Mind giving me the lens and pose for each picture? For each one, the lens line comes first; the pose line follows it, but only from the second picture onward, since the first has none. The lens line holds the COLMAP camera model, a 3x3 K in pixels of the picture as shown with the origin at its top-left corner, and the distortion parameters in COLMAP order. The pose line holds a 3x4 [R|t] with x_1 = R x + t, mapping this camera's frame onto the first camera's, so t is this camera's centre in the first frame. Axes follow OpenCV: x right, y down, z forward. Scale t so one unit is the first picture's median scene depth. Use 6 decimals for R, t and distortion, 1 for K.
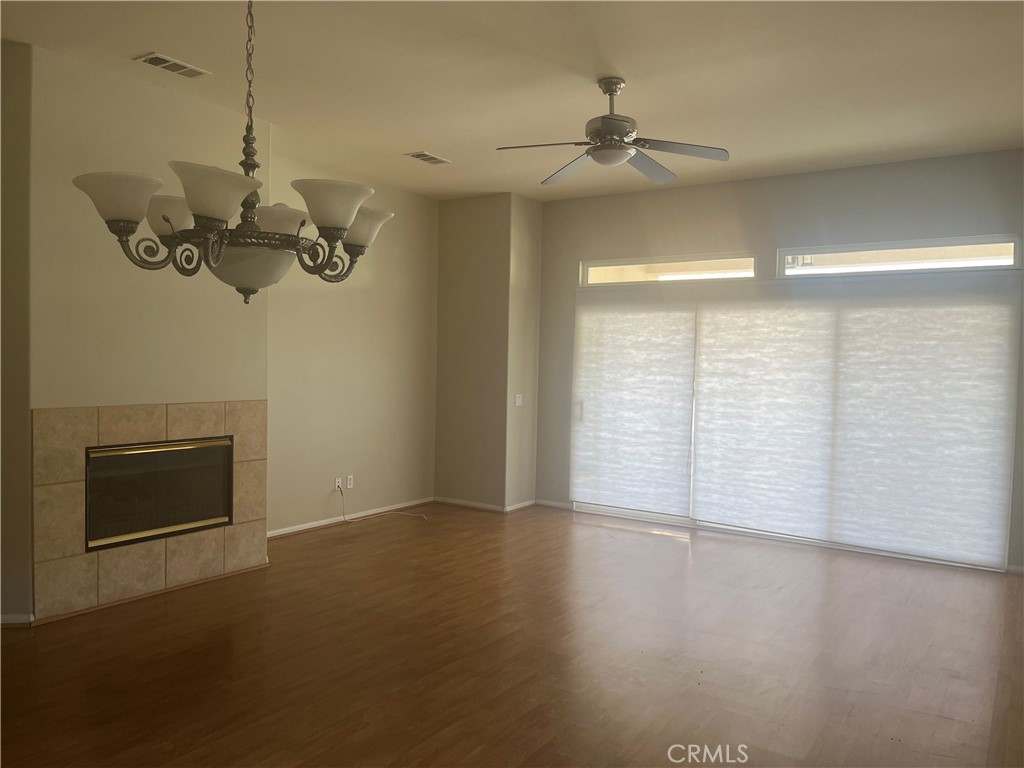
lens RADIAL K [[777.9, 0, 515.5], [0, 777.9, 388.4], [0, 0, 1]] dist [0.070142, -0.090107]
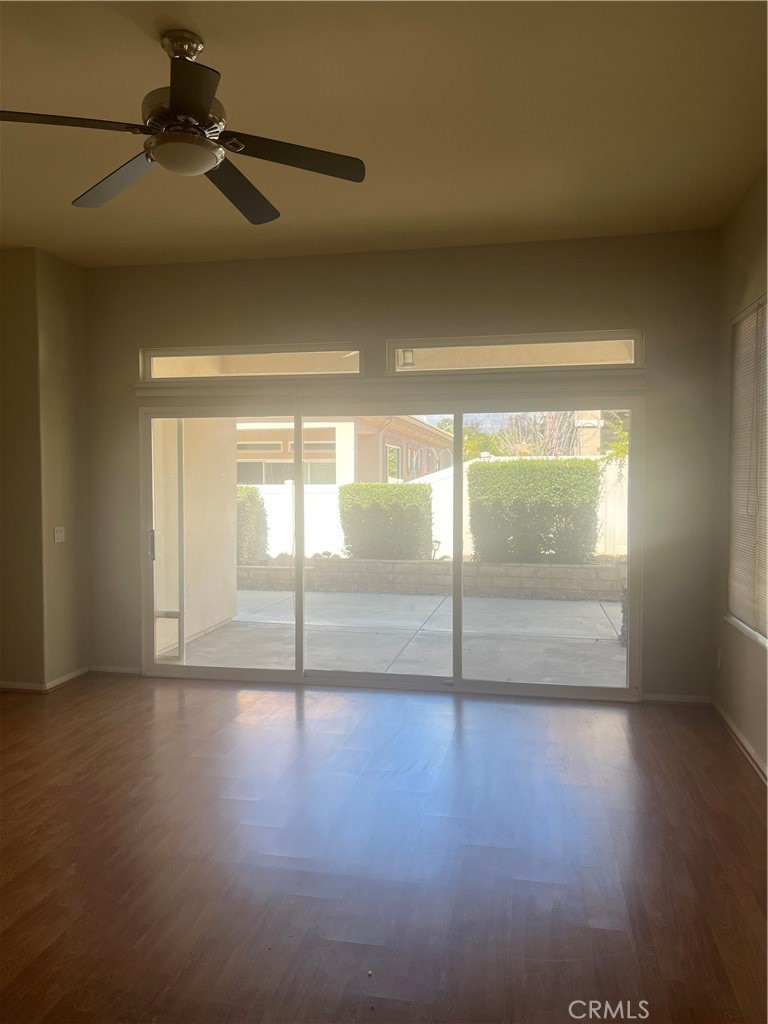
lens RADIAL K [[777.9, 0, 384.0], [0, 777.9, 512.0], [0, 0, 1]] dist [0.070142, -0.090107]
pose [[0.927297, -0.037912, 0.372402, 0.014695], [0.033998, 0.999276, 0.017075, -0.008964], [-0.372780, -0.003173, 0.927914, 0.227059]]
